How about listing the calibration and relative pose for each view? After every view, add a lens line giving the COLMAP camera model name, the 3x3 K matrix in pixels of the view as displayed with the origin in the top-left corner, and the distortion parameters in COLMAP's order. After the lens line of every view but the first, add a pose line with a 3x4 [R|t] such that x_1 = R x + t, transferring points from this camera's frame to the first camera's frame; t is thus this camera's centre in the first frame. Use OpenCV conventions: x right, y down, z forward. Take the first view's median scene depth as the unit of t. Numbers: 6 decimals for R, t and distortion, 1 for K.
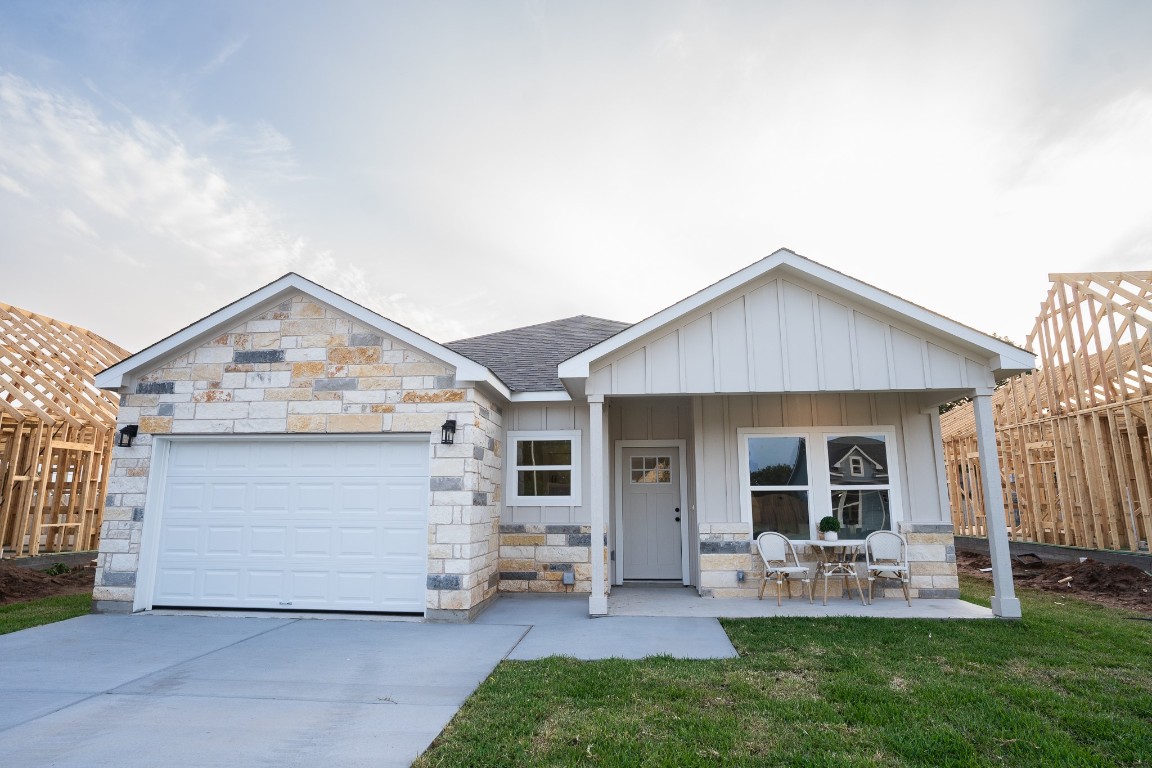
lens RADIAL K [[634.8, 0, 576.0], [0, 634.8, 384.0], [0, 0, 1]] dist [-0.054630, 0.043556]
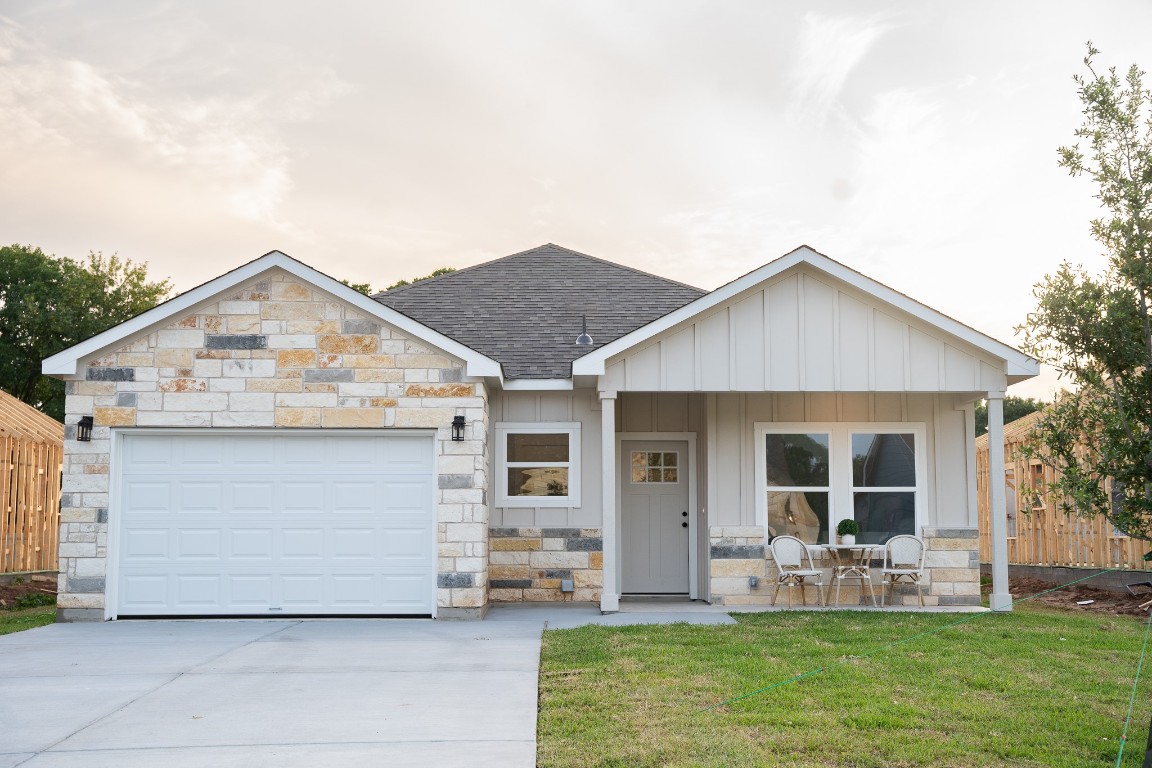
lens RADIAL K [[1475.6, 0, 578.7], [0, 1475.6, 382.2], [0, 0, 1]] dist [0.076302, 0.089030]
pose [[0.994386, 0.012594, 0.105060, -0.240264], [-0.021318, 0.996376, 0.082340, -0.173129], [-0.103642, -0.084117, 0.991051, -1.173338]]
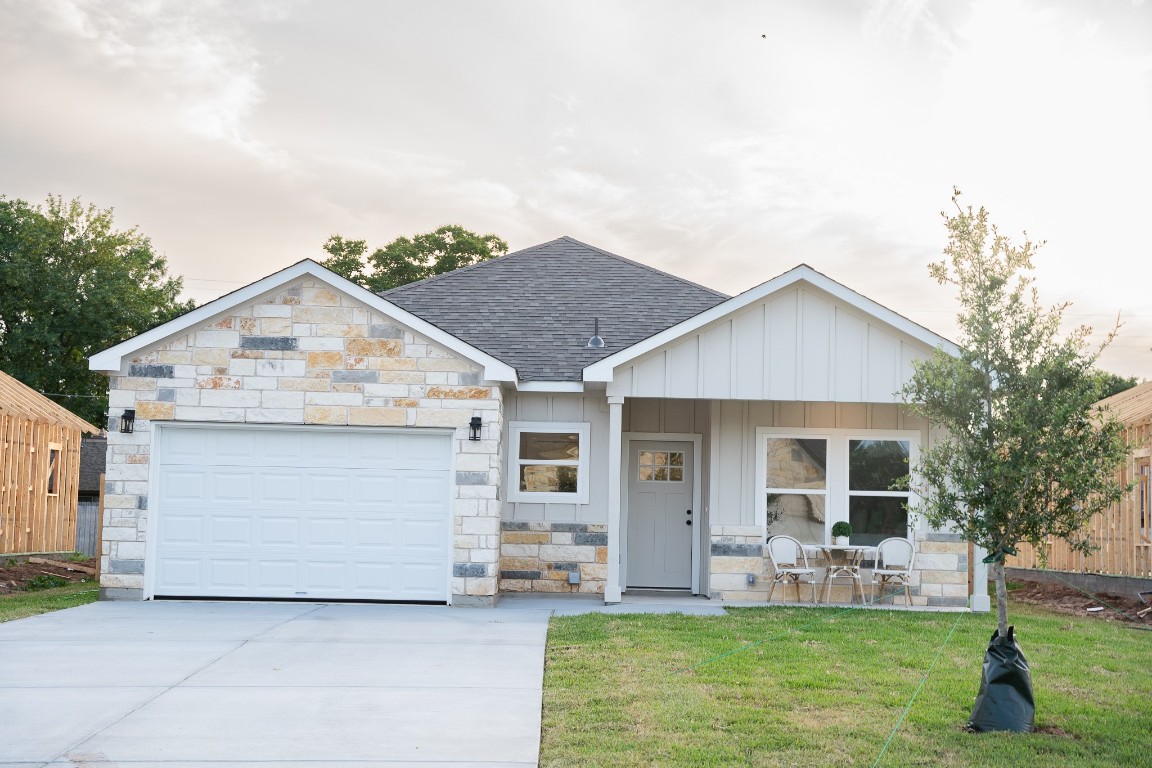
lens RADIAL K [[1763.7, 0, 576.0], [0, 1763.7, 384.0], [0, 0, 1]] dist [0.183484, -0.048655]
pose [[0.995238, 0.032019, 0.092067, -0.286601], [-0.041789, 0.993463, 0.106233, -0.292435], [-0.088064, -0.109575, 0.990070, -1.756689]]
